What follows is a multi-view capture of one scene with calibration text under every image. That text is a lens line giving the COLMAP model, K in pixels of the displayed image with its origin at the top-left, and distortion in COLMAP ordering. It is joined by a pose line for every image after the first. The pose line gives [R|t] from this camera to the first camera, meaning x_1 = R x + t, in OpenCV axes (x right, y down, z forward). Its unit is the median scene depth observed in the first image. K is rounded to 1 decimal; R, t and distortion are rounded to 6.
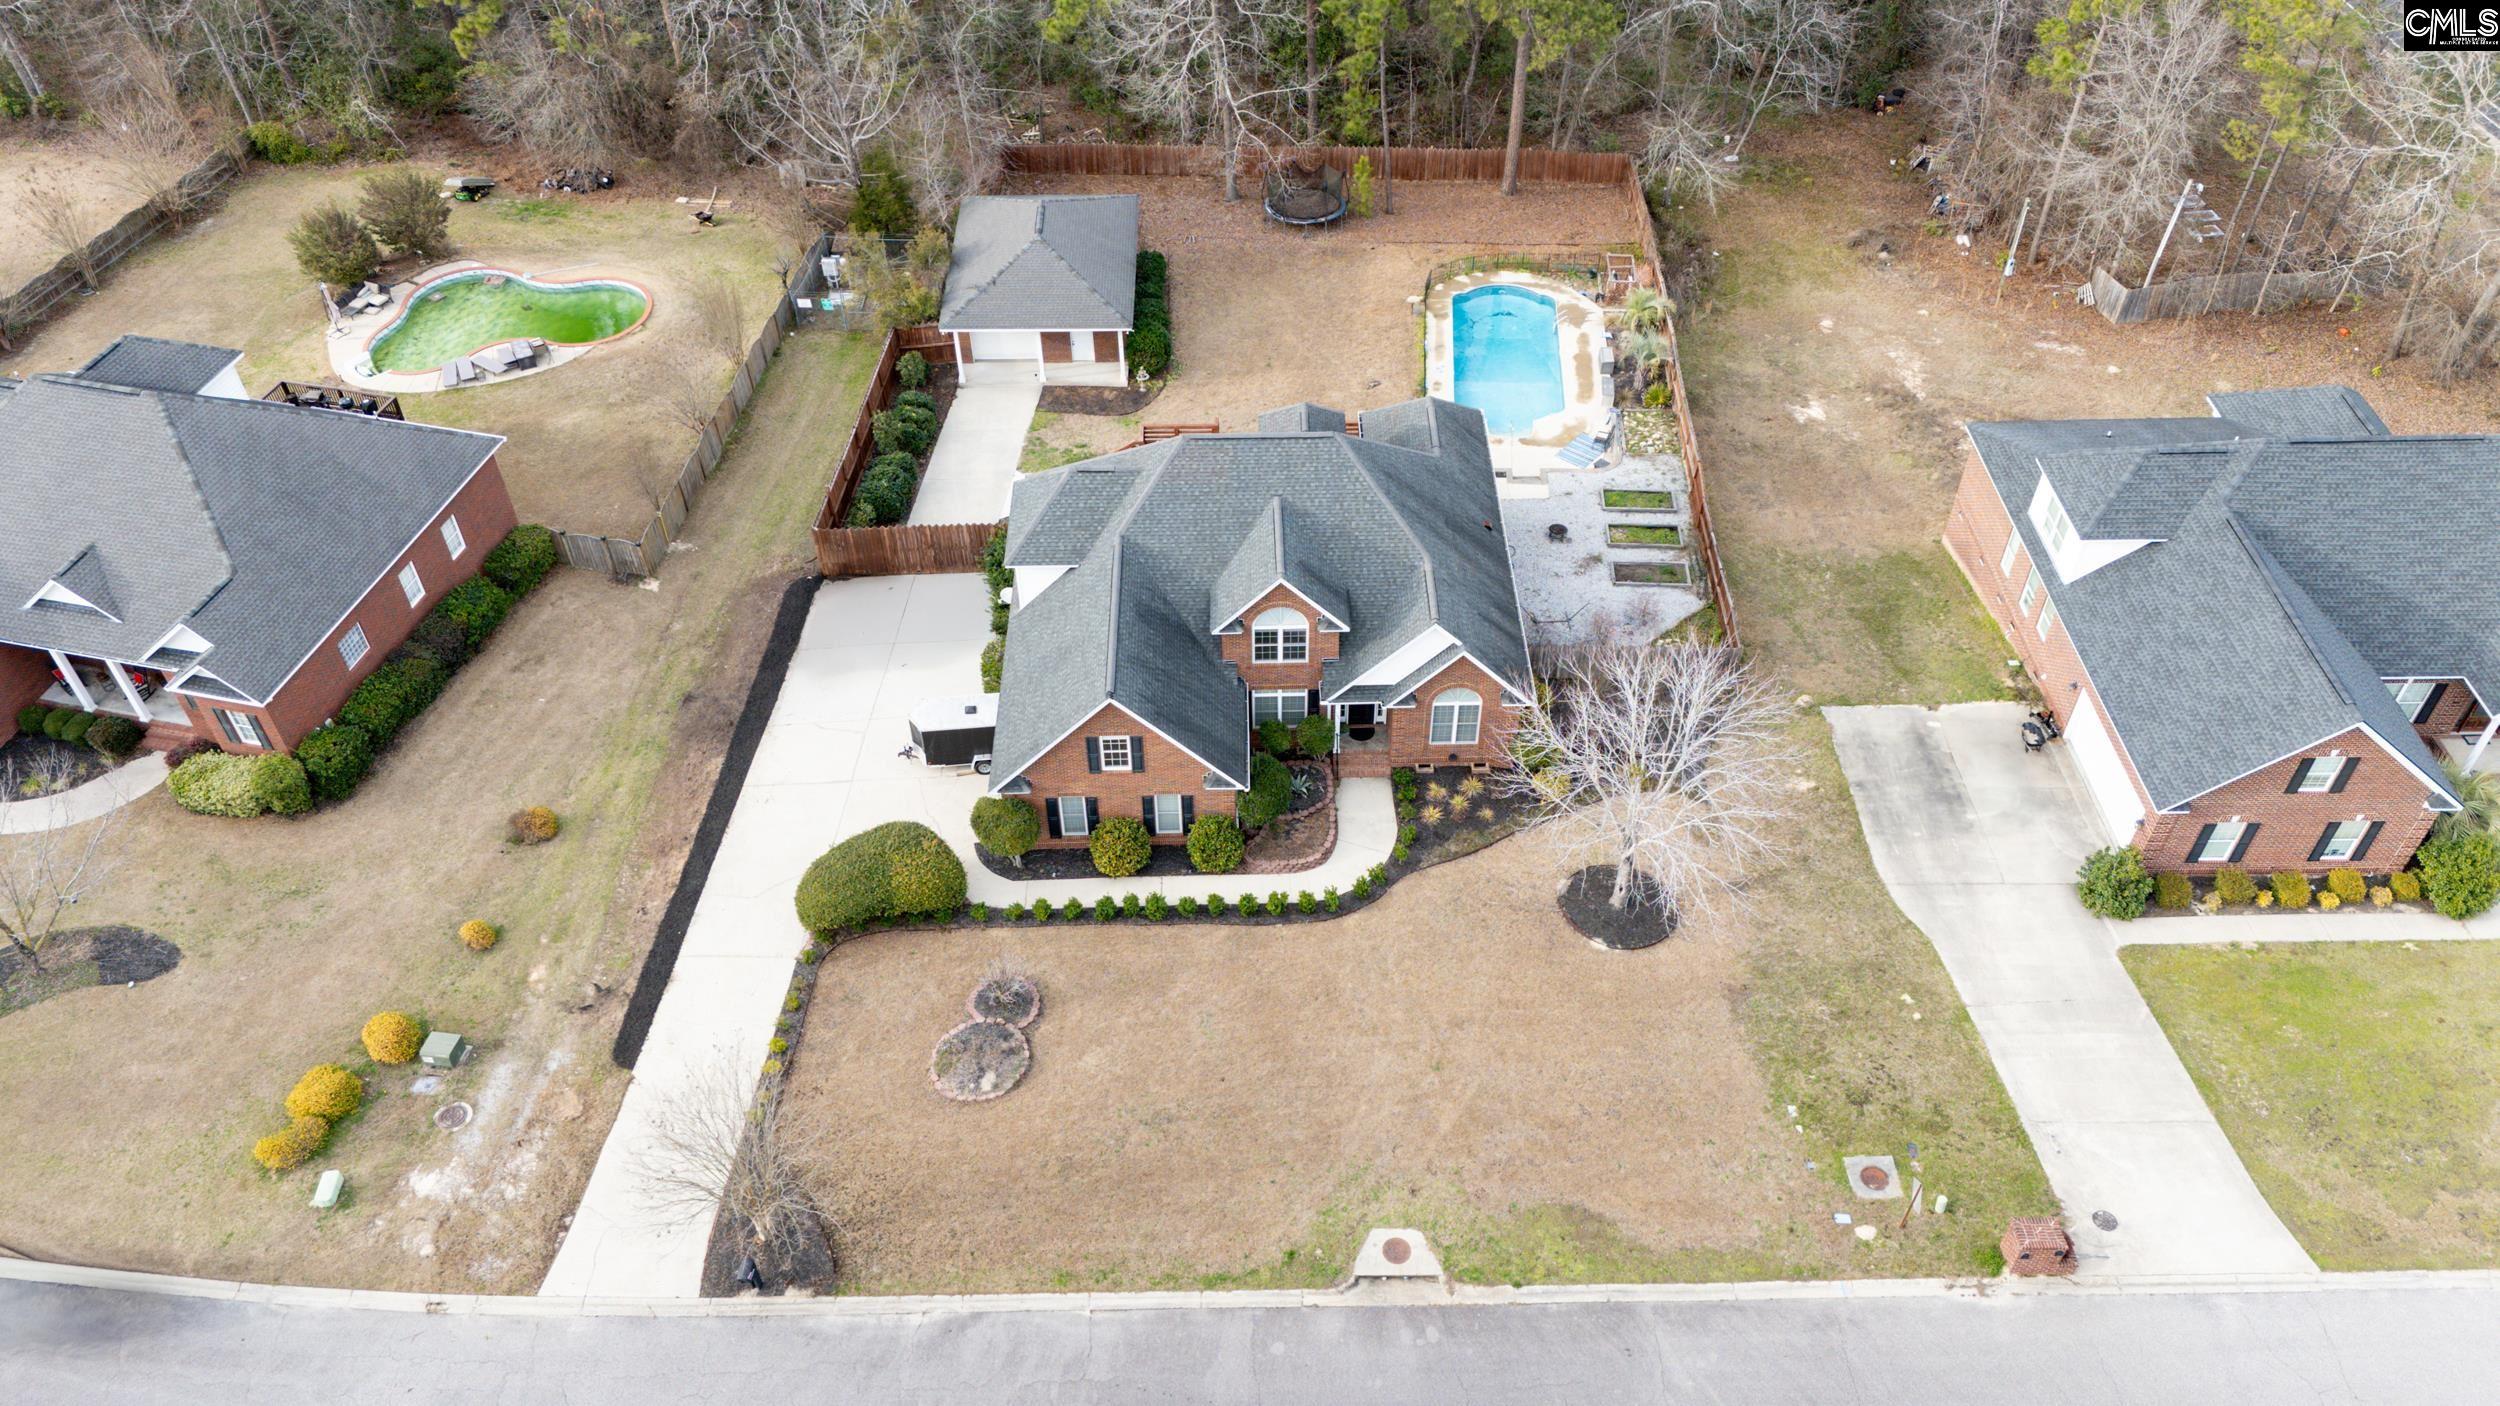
lens RADIAL K [[1826.6, 0, 1250.0], [0, 1826.6, 703.0], [0, 0, 1]] dist [0.075186, -0.072259]
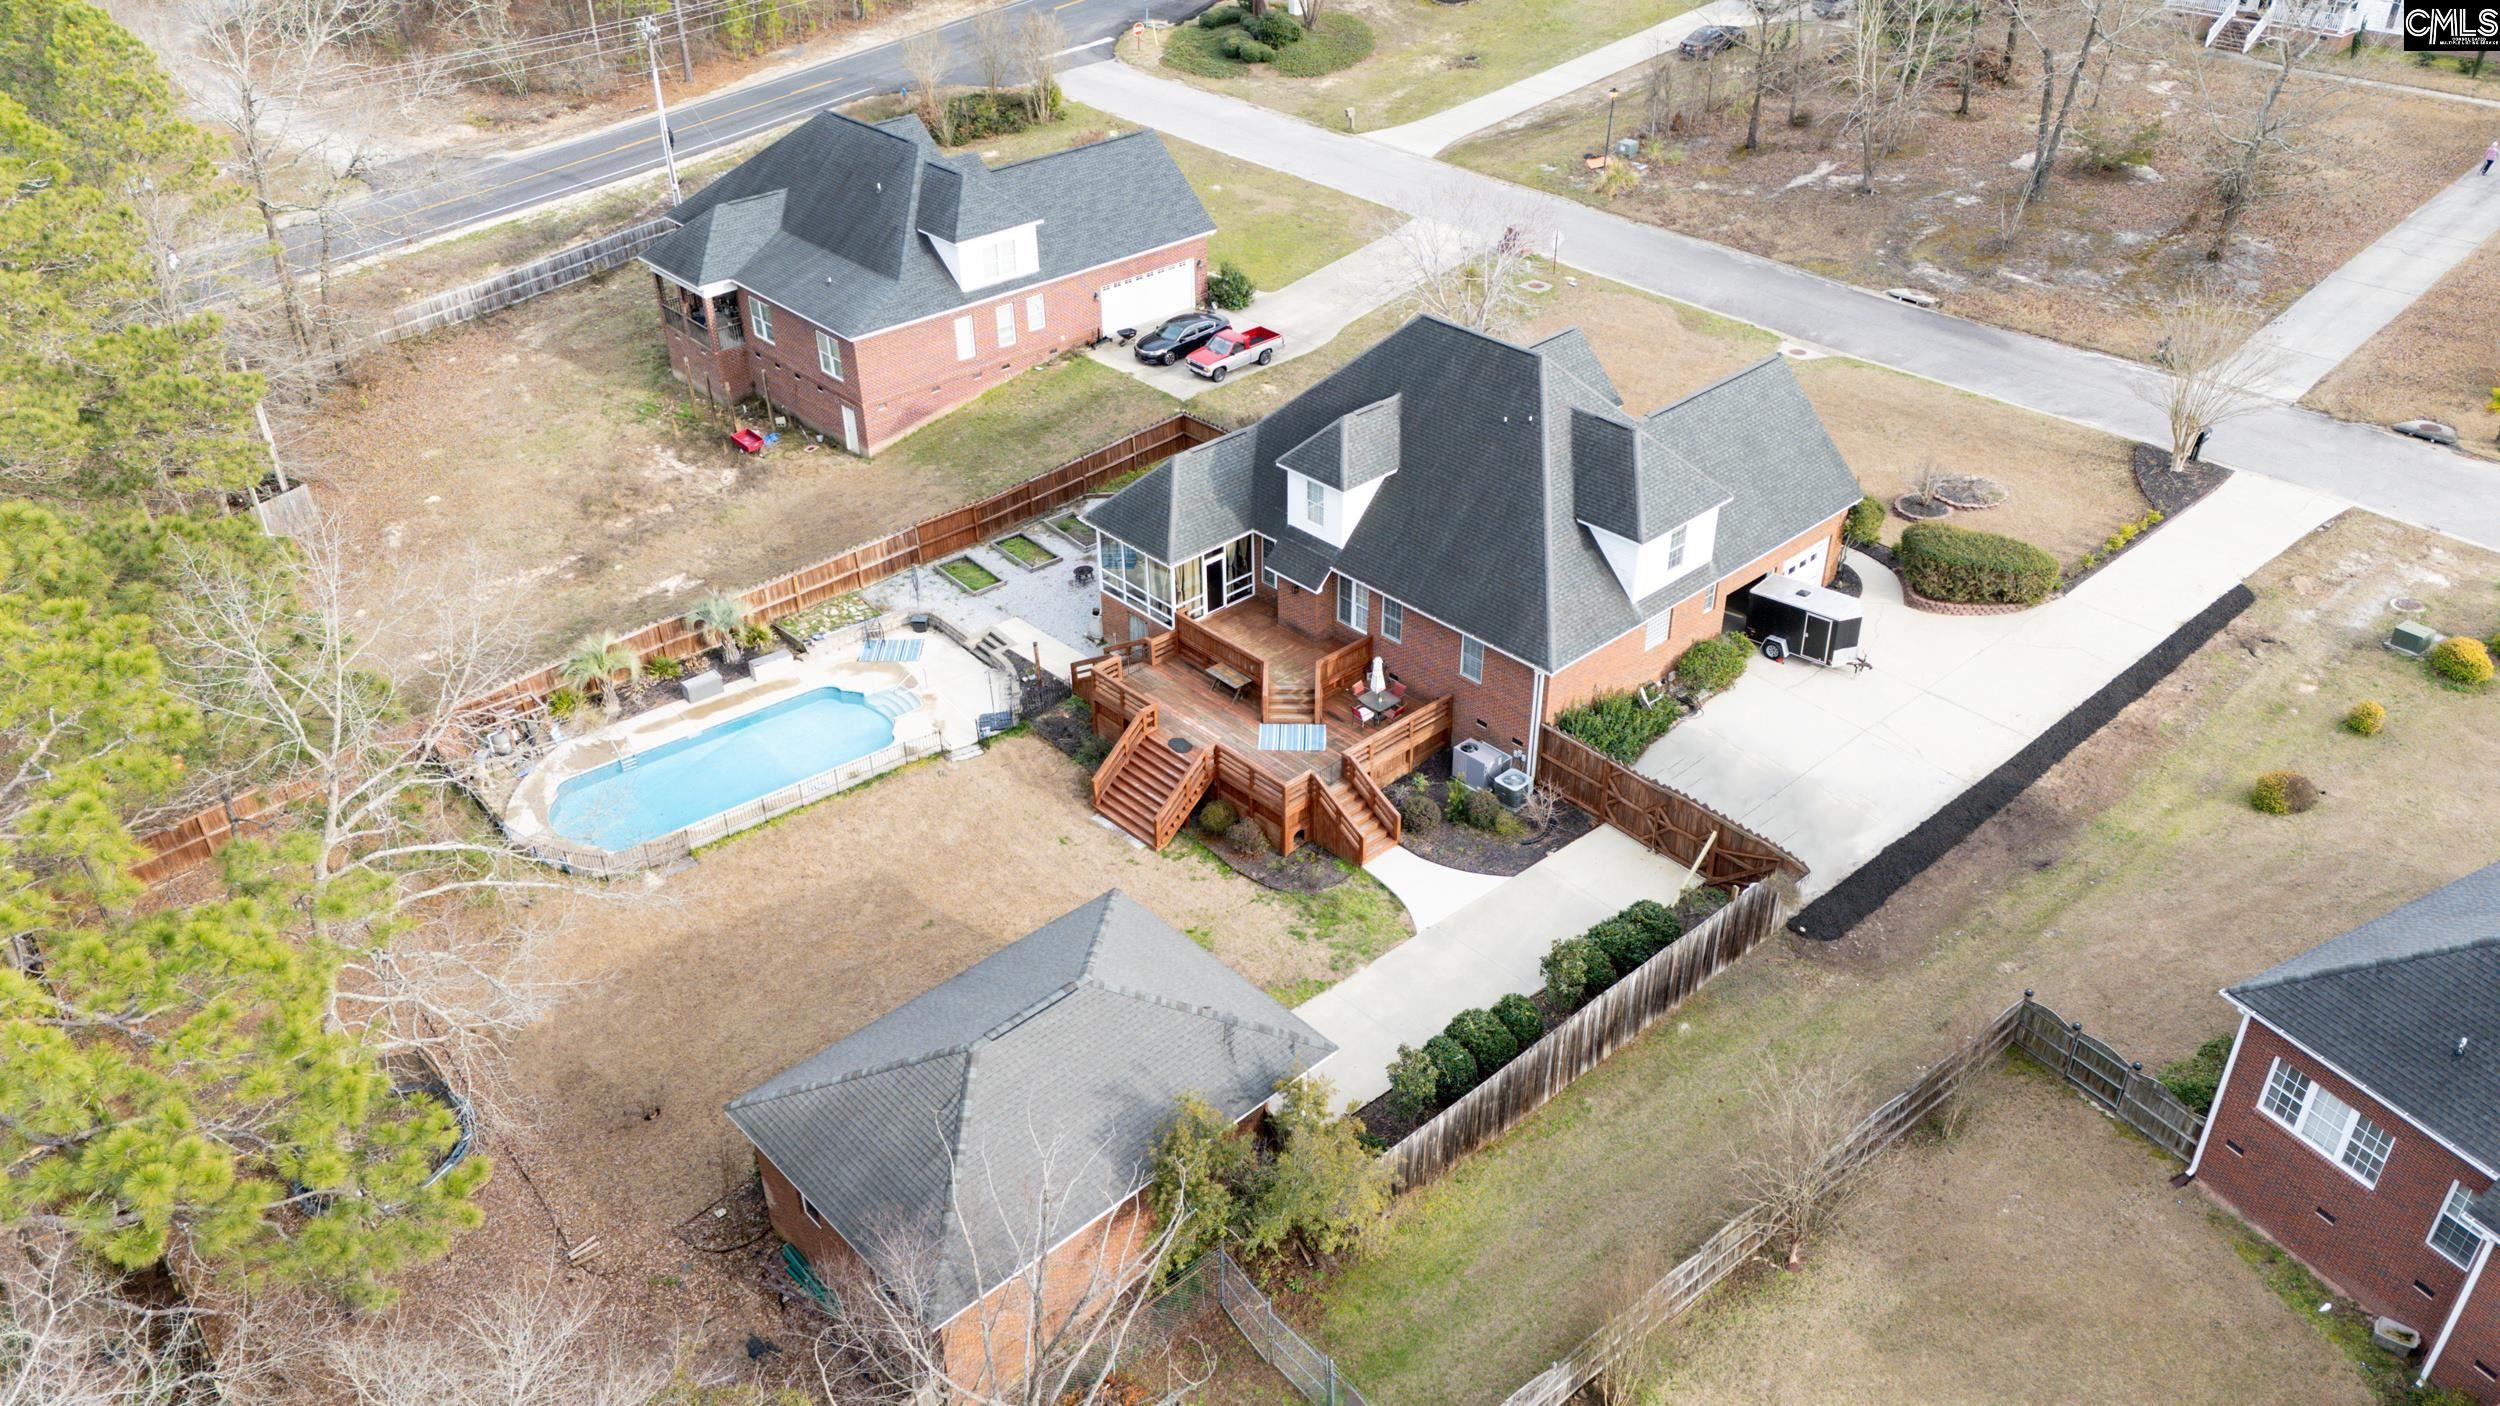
lens RADIAL K [[1841.7, 0, 1254.3], [0, 1841.7, 689.2], [0, 0, 1]] dist [0.079654, -0.076488]
pose [[-0.667922, -0.382529, 0.638397, -0.622205], [0.529915, 0.357855, 0.768850, -0.910268], [-0.522561, 0.851828, -0.036311, 1.266421]]
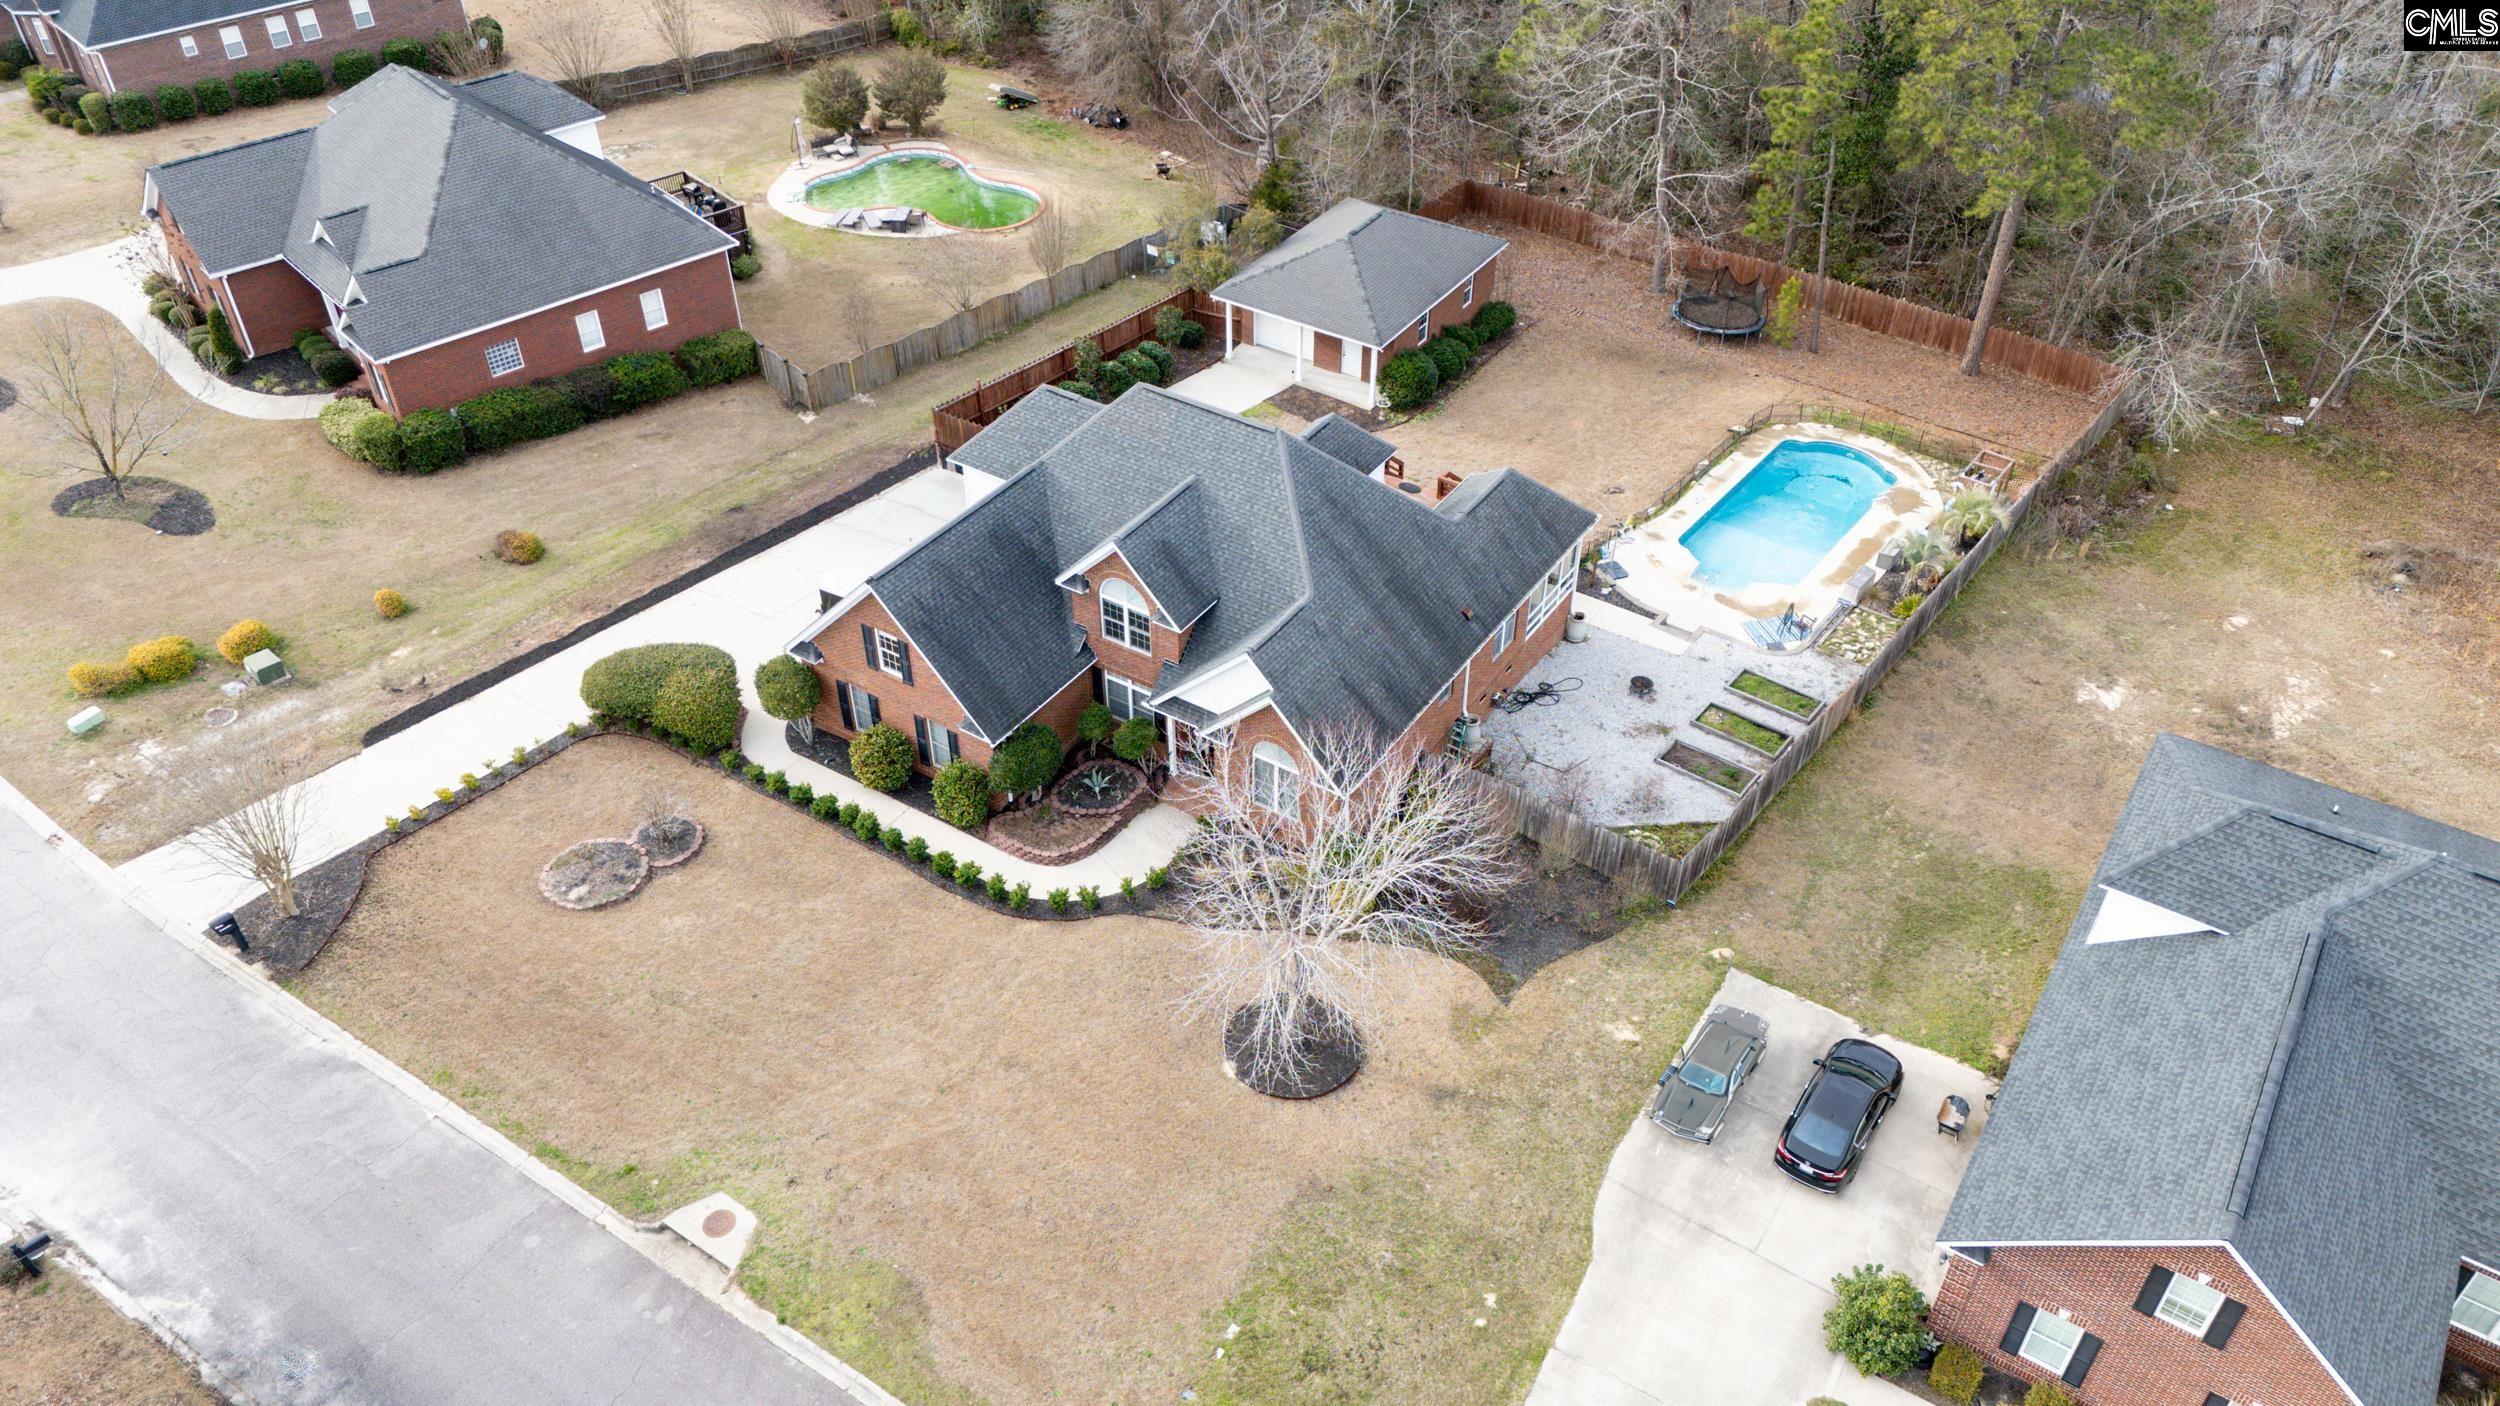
lens RADIAL K [[1826.6, 0, 1250.0], [0, 1826.6, 703.0], [0, 0, 1]] dist [0.075186, -0.072259]
pose [[0.828654, 0.361810, -0.427114, 0.462389], [-0.395125, 0.918555, 0.011521, -0.031194], [0.396496, 0.159217, 0.904124, 0.216761]]
